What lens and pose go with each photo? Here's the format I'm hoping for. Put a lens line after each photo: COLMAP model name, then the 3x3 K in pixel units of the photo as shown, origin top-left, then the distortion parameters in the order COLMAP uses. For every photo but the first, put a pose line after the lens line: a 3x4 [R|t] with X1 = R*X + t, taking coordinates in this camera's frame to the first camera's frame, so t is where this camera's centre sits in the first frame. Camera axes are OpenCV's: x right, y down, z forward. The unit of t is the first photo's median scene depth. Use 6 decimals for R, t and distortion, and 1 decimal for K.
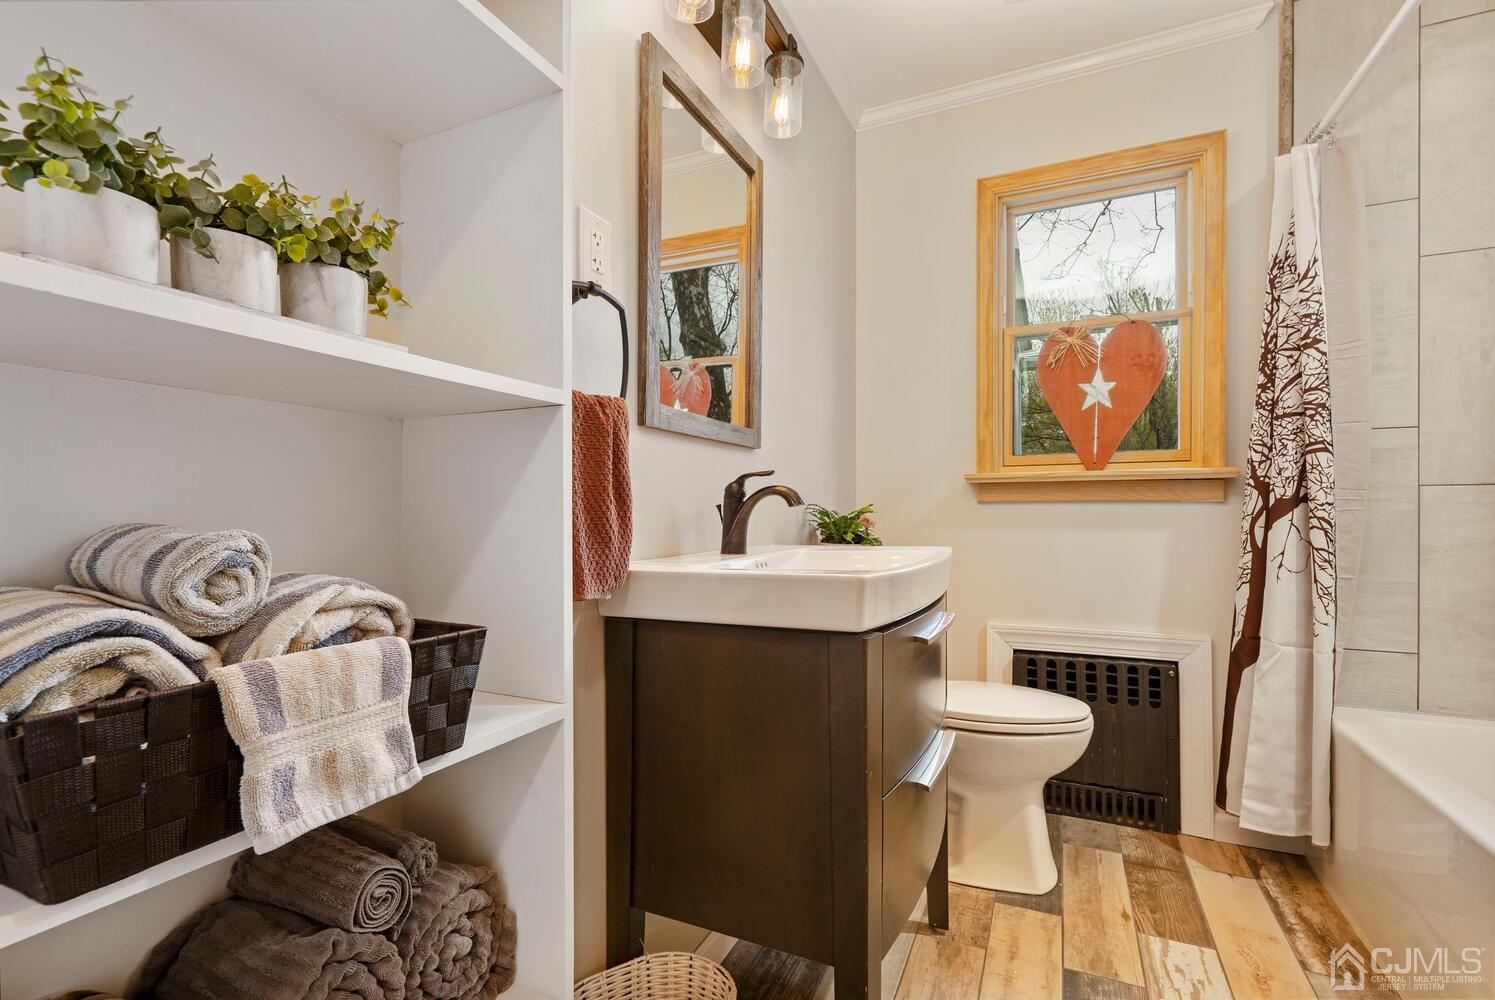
lens RADIAL K [[695.8, 0, 737.9], [0, 695.8, 519.1], [0, 0, 1]] dist [-0.004914, 0.004403]
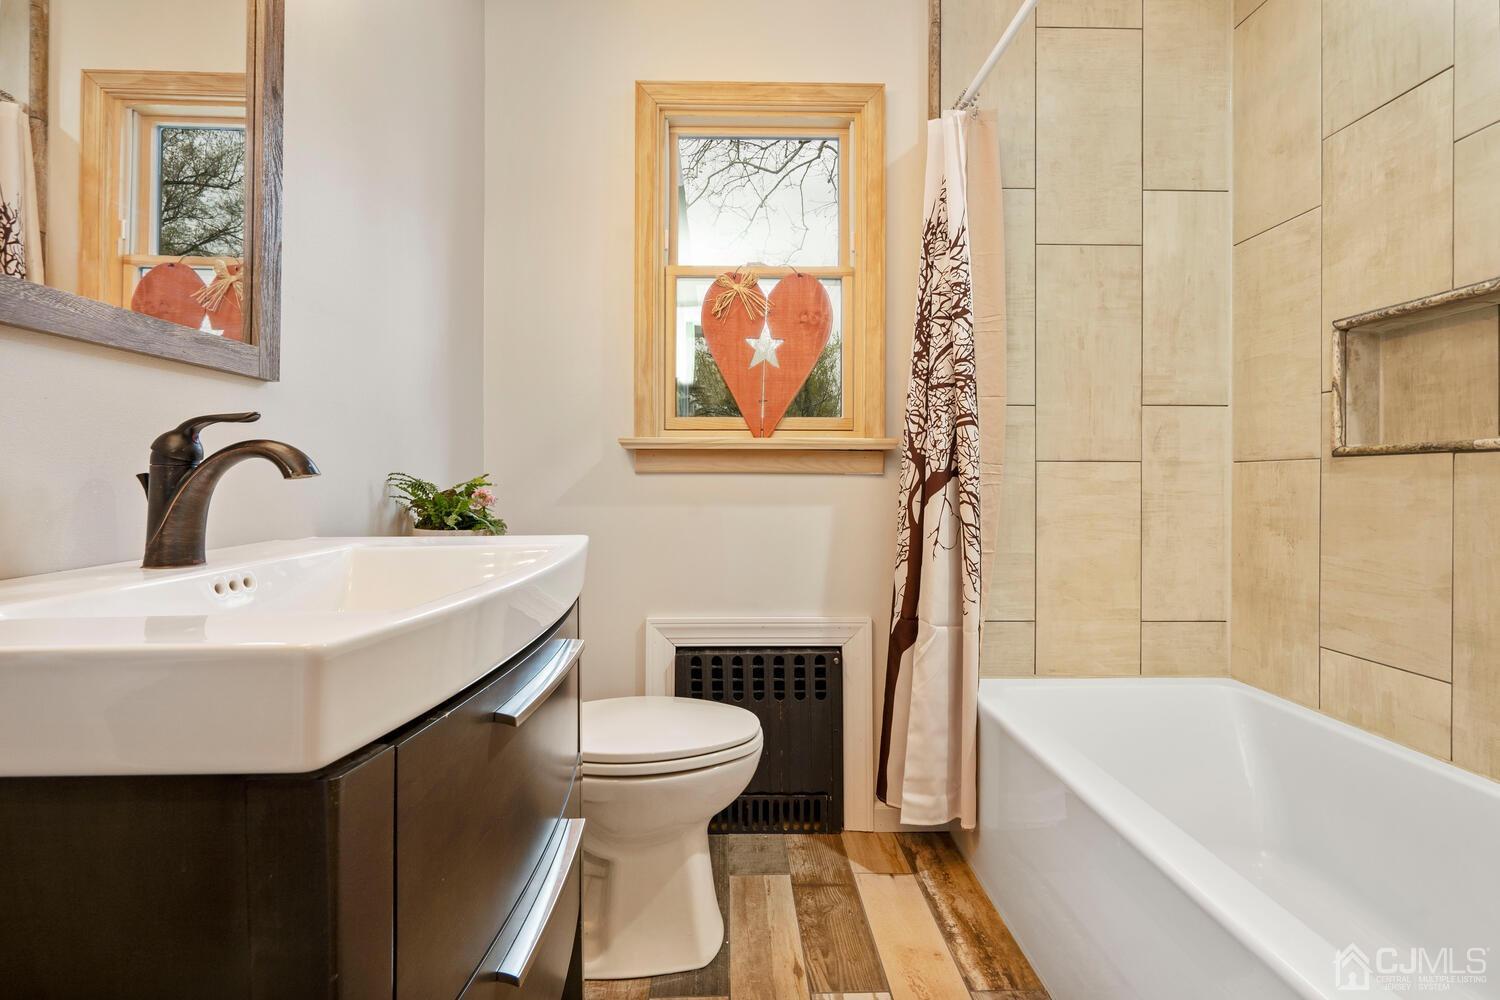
lens RADIAL K [[698.1, 0, 748.4], [0, 698.1, 488.5], [0, 0, 1]] dist [-0.004914, 0.004403]
pose [[0.892382, -0.000073, 0.451281, 0.112307], [-0.000861, 0.999998, 0.001864, -0.008157], [-0.451280, -0.002052, 0.892380, 0.247849]]
